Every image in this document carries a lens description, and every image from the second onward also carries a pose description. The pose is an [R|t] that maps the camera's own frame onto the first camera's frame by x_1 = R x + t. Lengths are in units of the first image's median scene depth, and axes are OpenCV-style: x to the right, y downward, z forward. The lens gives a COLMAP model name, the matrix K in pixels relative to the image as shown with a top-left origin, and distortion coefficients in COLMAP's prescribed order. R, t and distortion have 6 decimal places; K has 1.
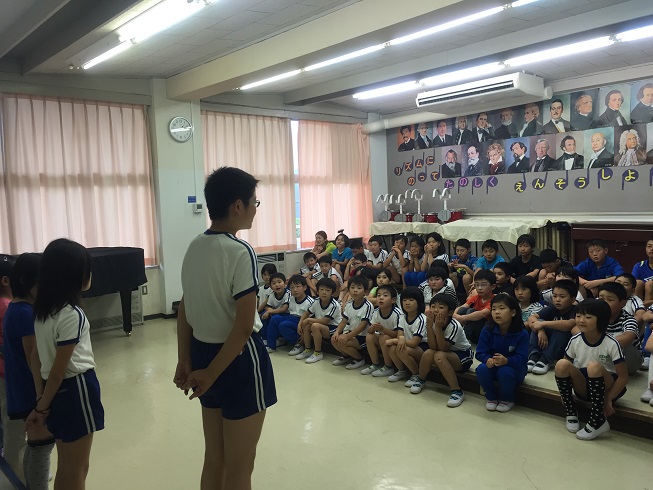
lens RADIAL K [[555.2, 0, 326.5], [0, 555.2, 245.0], [0, 0, 1]] dist [0.106378, -0.136959]
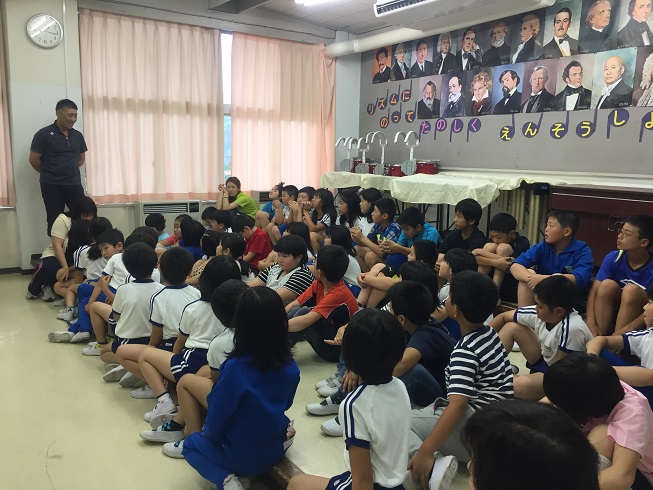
lens RADIAL K [[555.2, 0, 326.5], [0, 555.2, 245.0], [0, 0, 1]] dist [0.106378, -0.136959]
pose [[0.990333, 0.073888, -0.117394, 0.201487], [-0.063813, 0.994129, 0.087378, -0.007047], [0.123161, -0.079042, 0.989234, 0.223885]]
